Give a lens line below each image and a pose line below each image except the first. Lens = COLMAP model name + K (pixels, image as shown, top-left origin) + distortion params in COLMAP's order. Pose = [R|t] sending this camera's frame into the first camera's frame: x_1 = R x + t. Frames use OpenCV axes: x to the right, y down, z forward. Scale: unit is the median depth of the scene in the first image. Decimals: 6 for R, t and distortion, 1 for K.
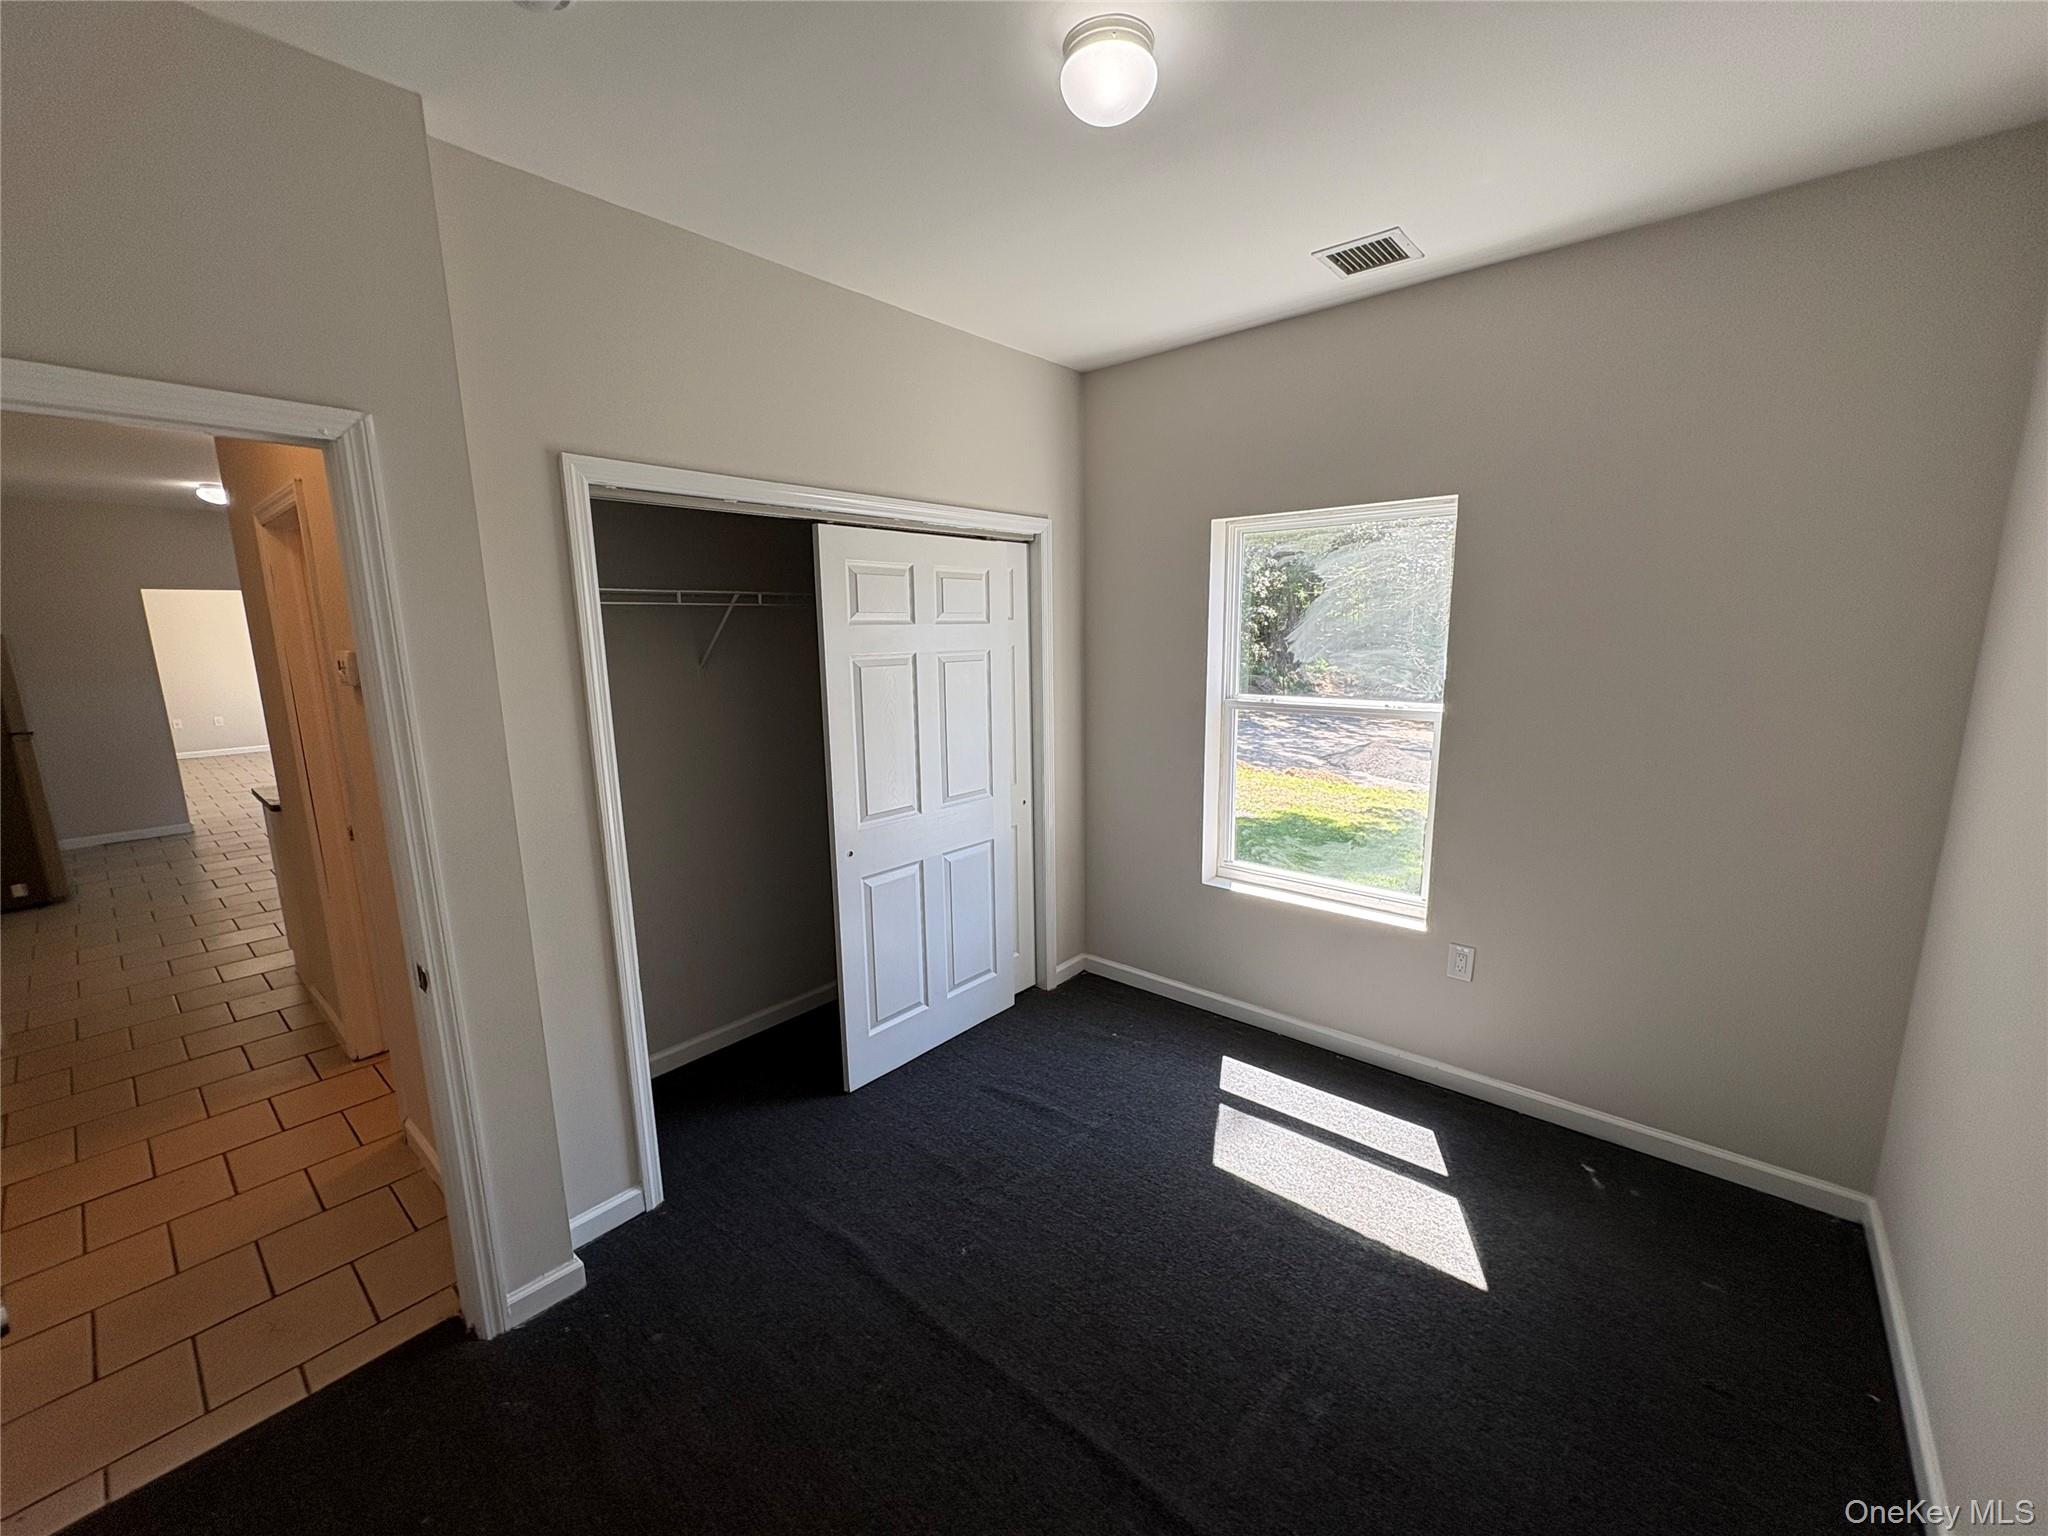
lens RADIAL K [[814.9, 0, 1031.3], [0, 814.9, 775.9], [0, 0, 1]] dist [0.001459, -0.000108]
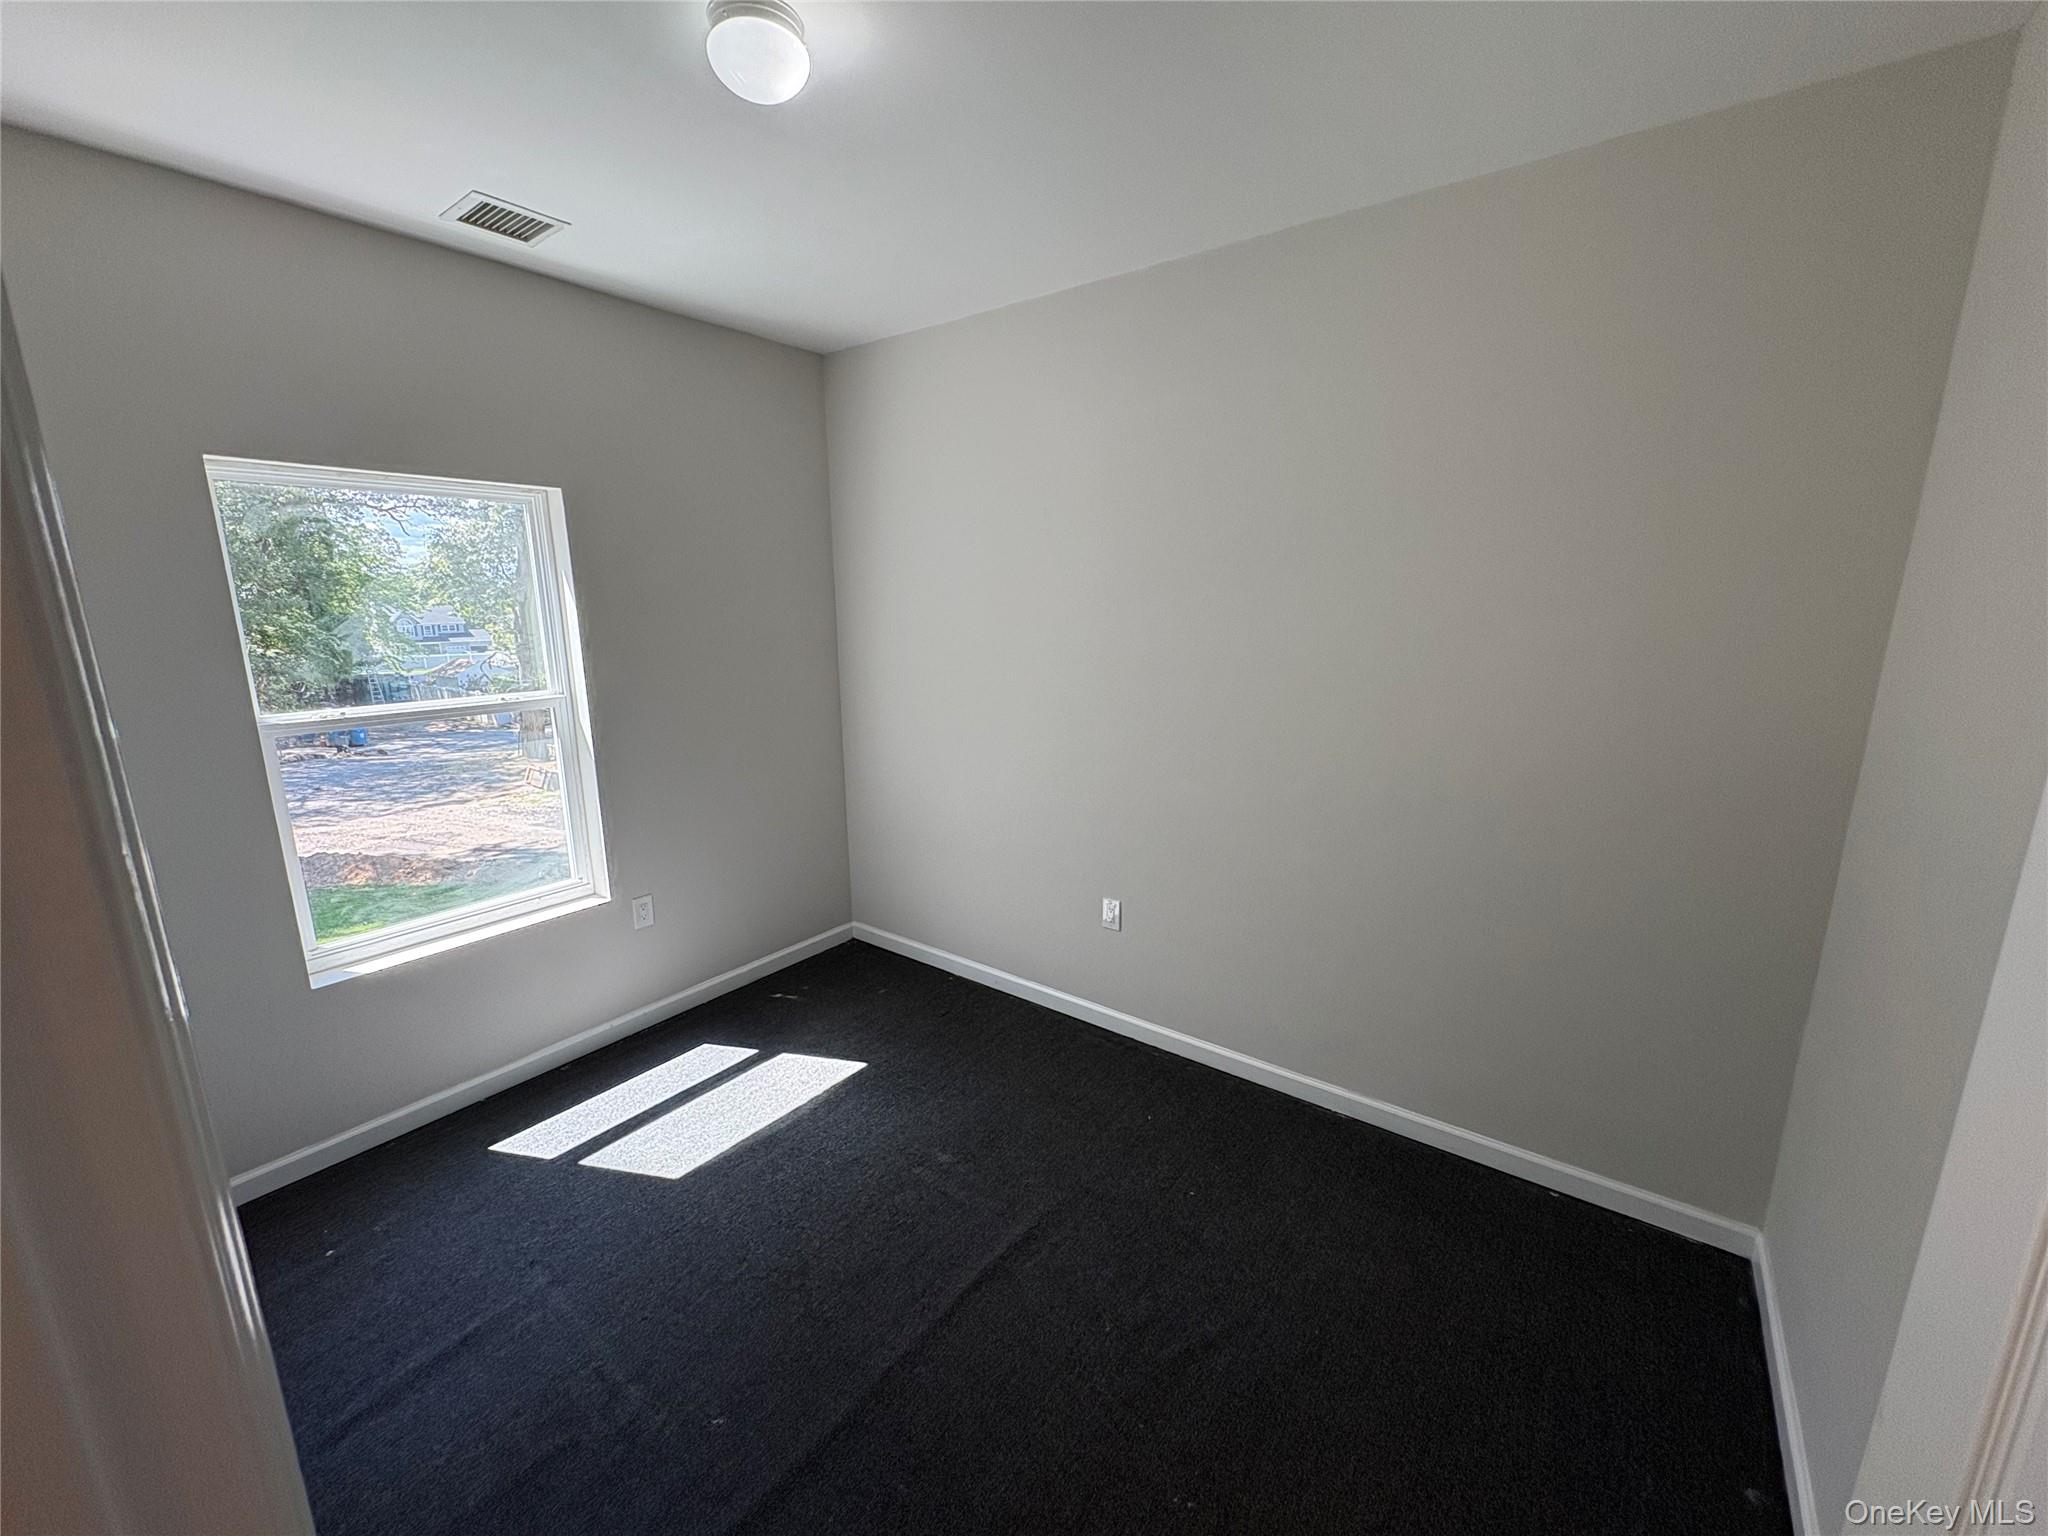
lens RADIAL K [[814.9, 0, 1018.4], [0, 814.9, 775.5], [0, 0, 1]] dist [0.001459, -0.000108]
pose [[-0.060938, -0.199732, 0.977954, -0.555925], [0.188747, 0.959792, 0.207784, -0.086927], [-0.980133, 0.197248, -0.020789, 0.462269]]
